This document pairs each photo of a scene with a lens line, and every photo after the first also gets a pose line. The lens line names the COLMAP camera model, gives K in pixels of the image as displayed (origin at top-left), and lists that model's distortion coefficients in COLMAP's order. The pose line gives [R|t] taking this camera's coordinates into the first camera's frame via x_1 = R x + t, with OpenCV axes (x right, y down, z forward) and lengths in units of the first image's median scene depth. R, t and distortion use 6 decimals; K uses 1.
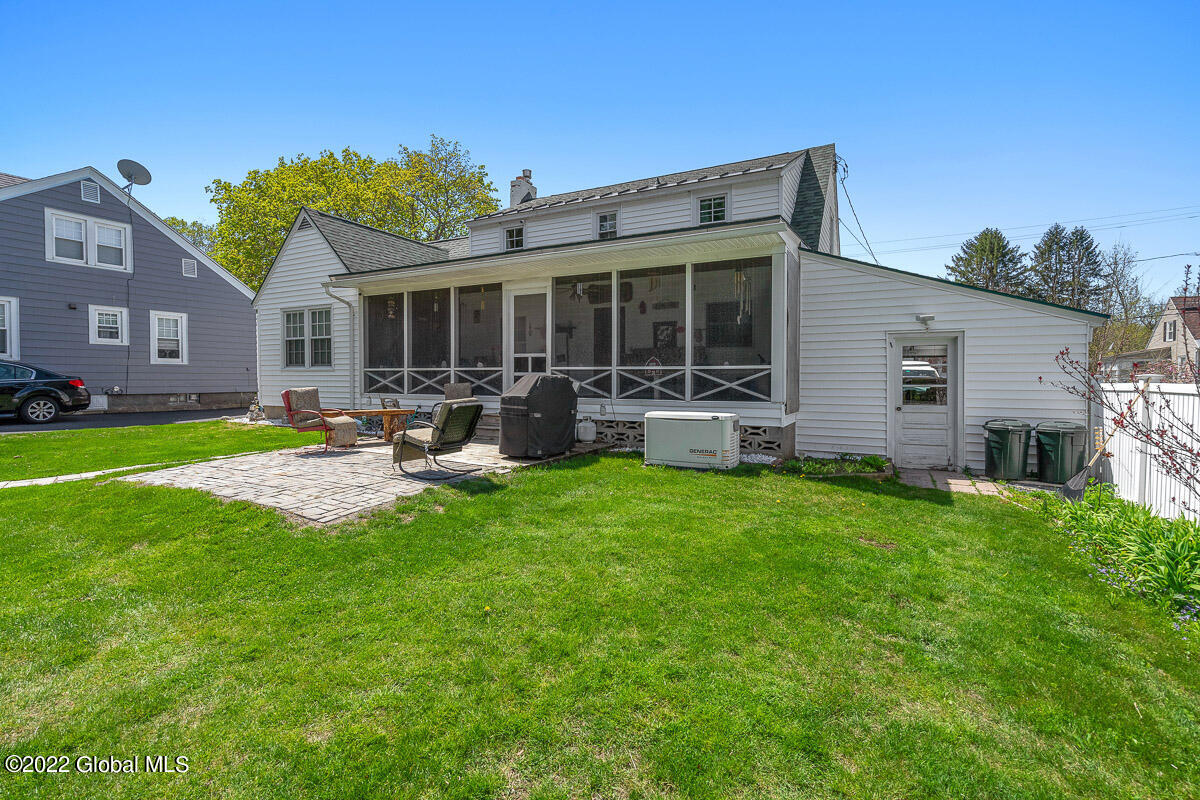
lens RADIAL K [[545.7, 0, 599.4], [0, 545.7, 377.0], [0, 0, 1]] dist [-0.012389, 0.000228]
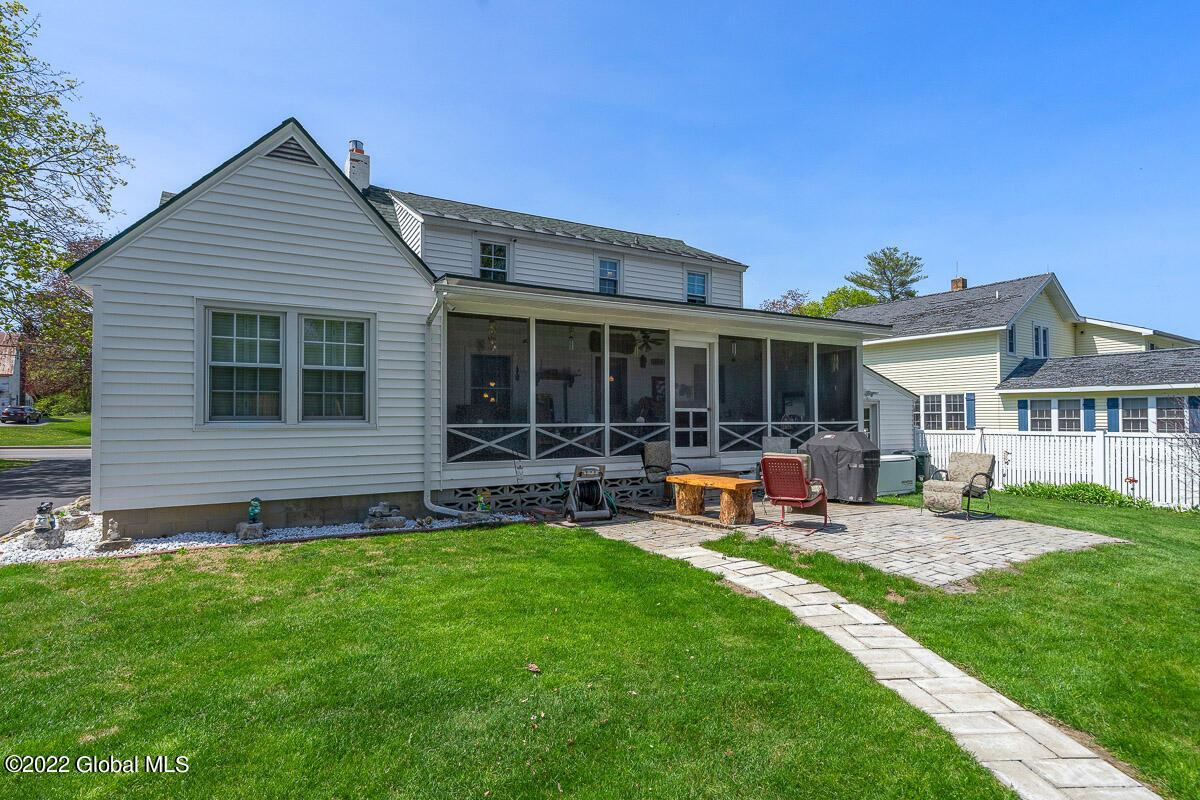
lens RADIAL K [[573.9, 0, 600.0], [0, 573.9, 400.0], [0, 0, 1]] dist [0.016398, 0.000125]
pose [[0.553169, 0.035733, 0.832302, -0.864668], [0.021252, 0.998149, -0.056978, -0.001934], [-0.832798, 0.049207, 0.551386, 0.465526]]
